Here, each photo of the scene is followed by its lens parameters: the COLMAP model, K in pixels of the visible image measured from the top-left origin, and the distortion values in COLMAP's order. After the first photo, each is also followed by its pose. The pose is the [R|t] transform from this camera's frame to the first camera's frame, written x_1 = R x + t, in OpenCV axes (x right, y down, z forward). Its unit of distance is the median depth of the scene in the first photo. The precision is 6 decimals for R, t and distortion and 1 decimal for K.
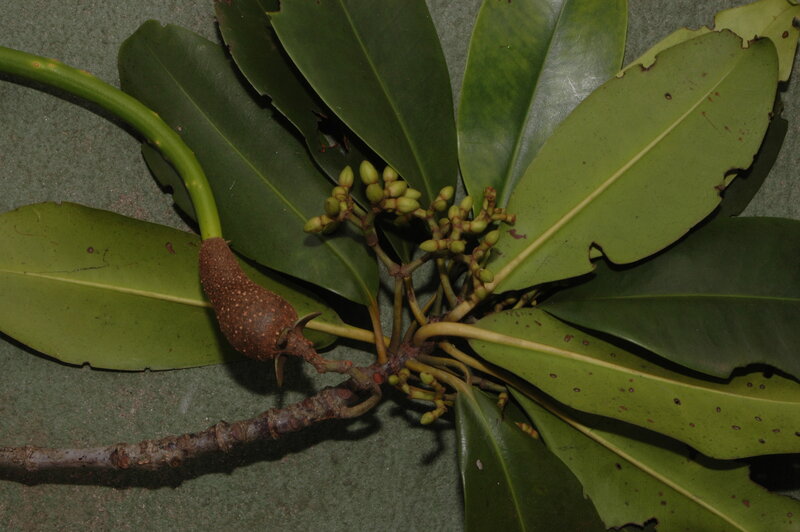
lens RADIAL K [[2360.5, 0, 399.5], [0, 2360.5, 268.0], [0, 0, 1]] dist [0.062055, 0.000000]
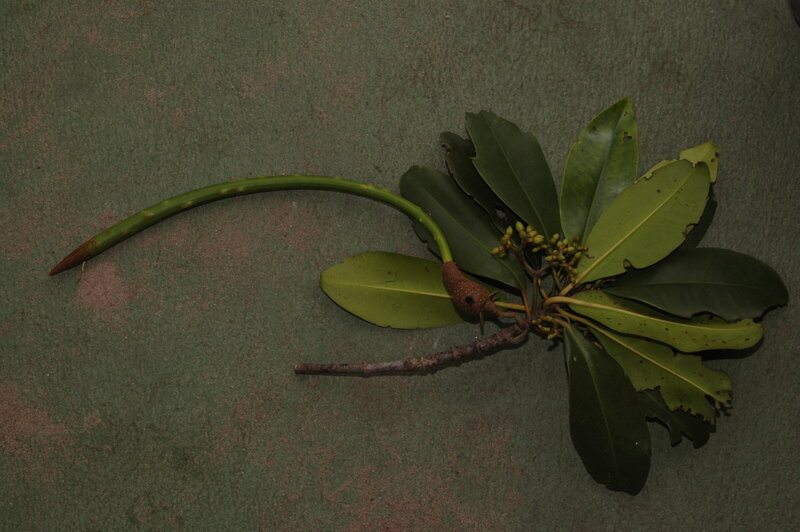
lens RADIAL K [[1915.4, 0, 399.4], [0, 1915.4, 264.6], [0, 0, 1]] dist [-0.010280, 0.000000]
pose [[0.997520, -0.033360, -0.061970, -0.014858], [0.027187, 0.994824, -0.097909, 0.158500], [0.064915, 0.095981, 0.993264, -0.735162]]
